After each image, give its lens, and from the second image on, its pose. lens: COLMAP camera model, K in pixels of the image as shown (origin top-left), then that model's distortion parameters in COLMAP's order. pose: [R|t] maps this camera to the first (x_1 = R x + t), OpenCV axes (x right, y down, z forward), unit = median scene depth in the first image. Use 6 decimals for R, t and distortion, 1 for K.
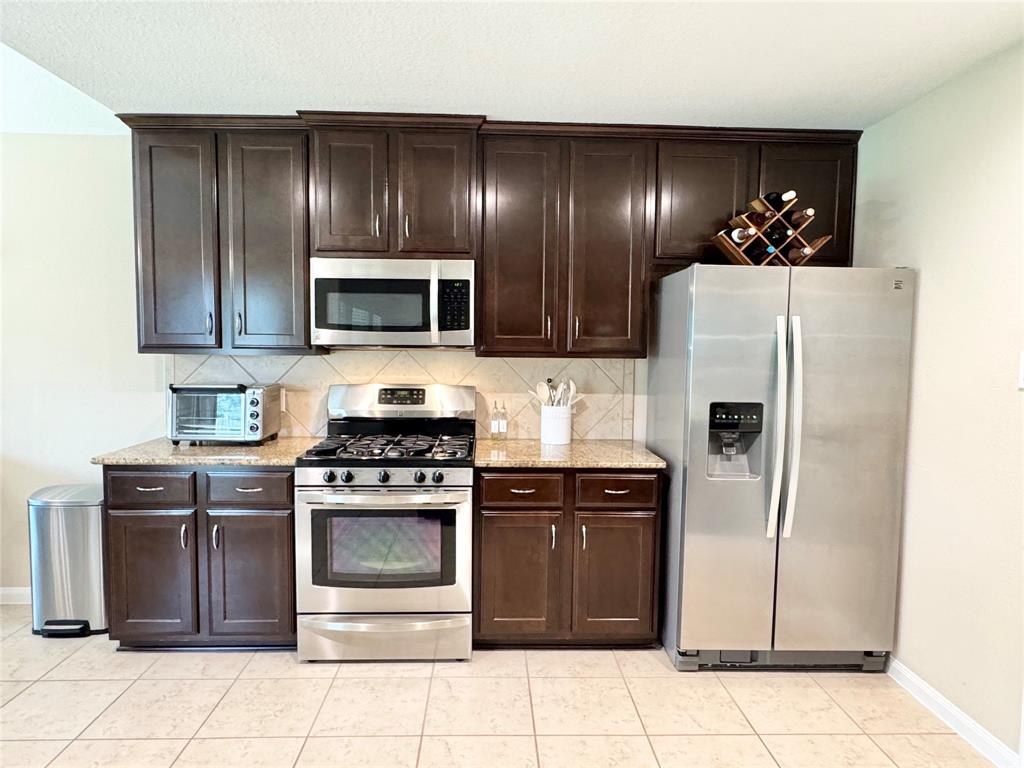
lens RADIAL K [[639.2, 0, 512.6], [0, 639.2, 389.3], [0, 0, 1]] dist [0.002639, 0.000236]
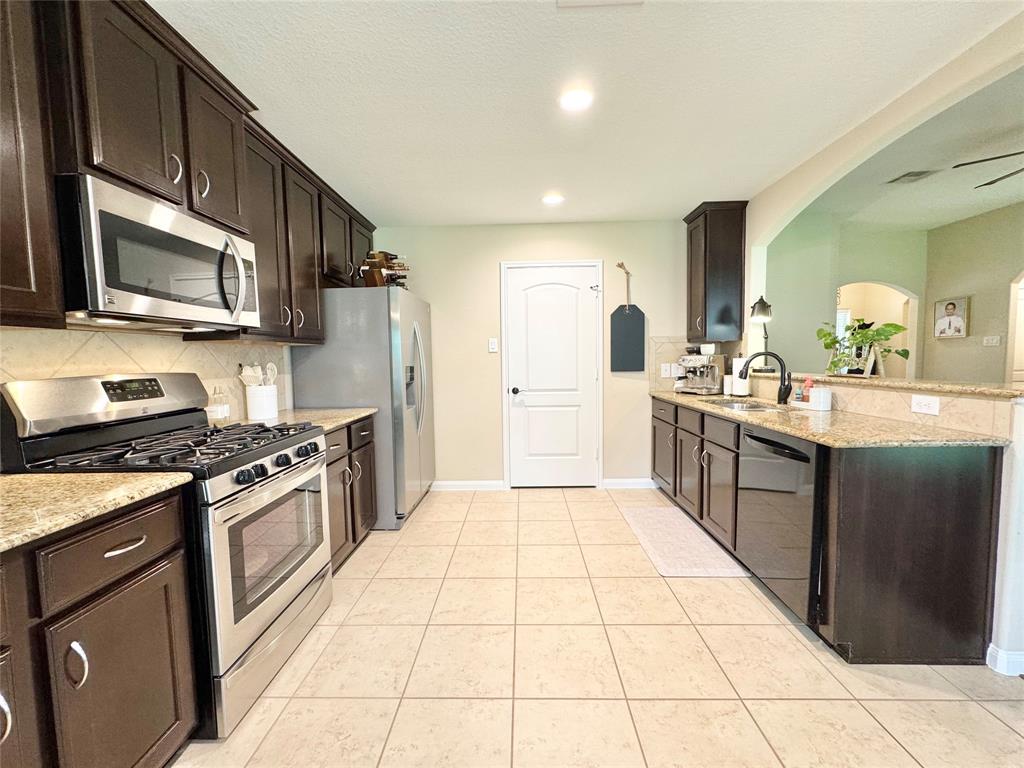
lens RADIAL K [[410.9, 0, 509.8], [0, 410.9, 386.2], [0, 0, 1]] dist [-0.003080, 0.000216]
pose [[0.060081, -0.085658, 0.994511, -0.647378], [0.096684, 0.992126, 0.079611, 0.011516], [-0.993500, 0.091371, 0.067890, 0.517990]]
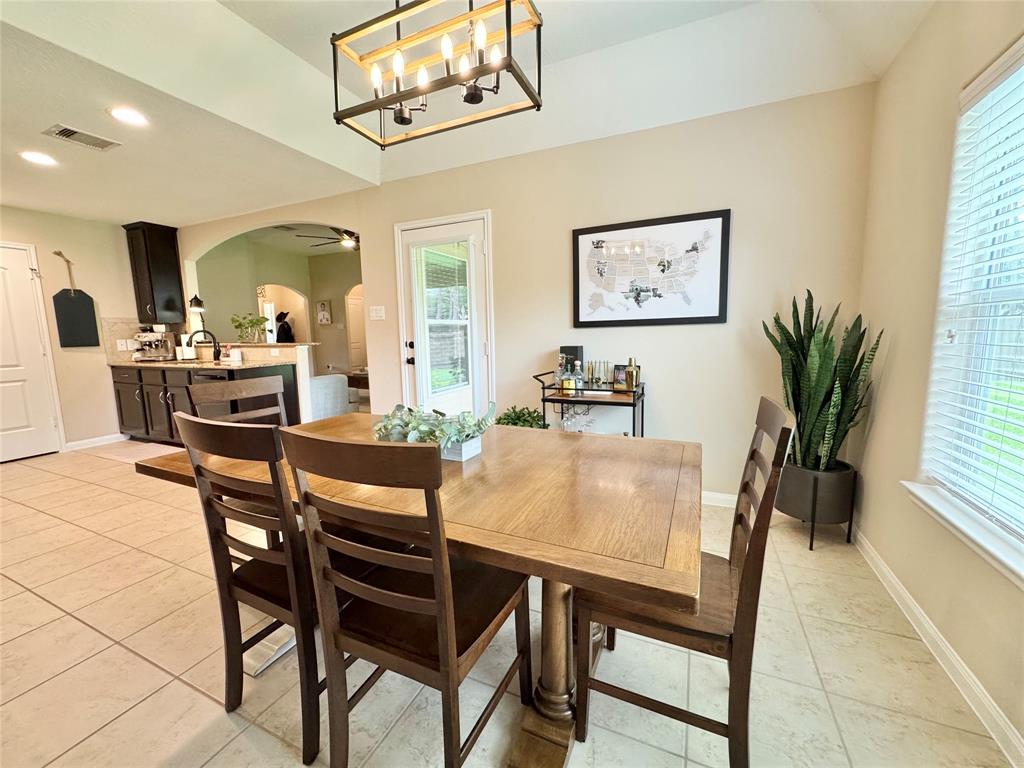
lens RADIAL K [[410.9, 0, 513.8], [0, 410.9, 382.1], [0, 0, 1]] dist [-0.003080, 0.000216]
pose [[-0.897669, -0.053627, 0.437395, -1.358543], [0.039622, 0.978725, 0.201312, -0.007189], [-0.438885, 0.198042, -0.876447, 0.846882]]
